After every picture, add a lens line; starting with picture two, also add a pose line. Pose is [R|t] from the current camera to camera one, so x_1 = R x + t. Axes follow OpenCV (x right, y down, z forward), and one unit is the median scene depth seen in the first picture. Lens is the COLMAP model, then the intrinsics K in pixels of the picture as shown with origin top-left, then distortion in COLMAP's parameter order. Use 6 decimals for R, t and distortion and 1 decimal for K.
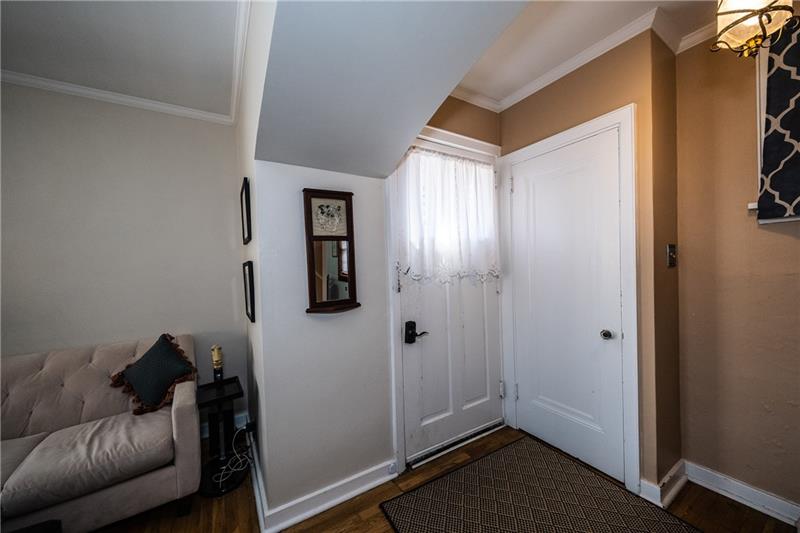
lens RADIAL K [[296.1, 0, 403.6], [0, 296.1, 268.2], [0, 0, 1]] dist [-0.000076, -0.000031]
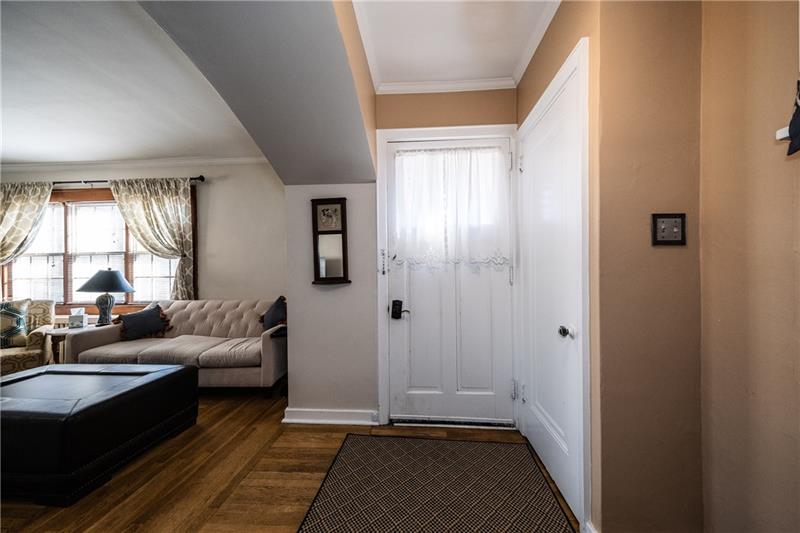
lens RADIAL K [[289.4, 0, 401.8], [0, 289.4, 267.5], [0, 0, 1]] dist [0.009848, -0.000007]
pose [[0.807664, 0.016045, -0.589424, 0.734740], [-0.017439, 0.999842, 0.003320, 0.046960], [0.589385, 0.007598, 0.807817, 0.084971]]
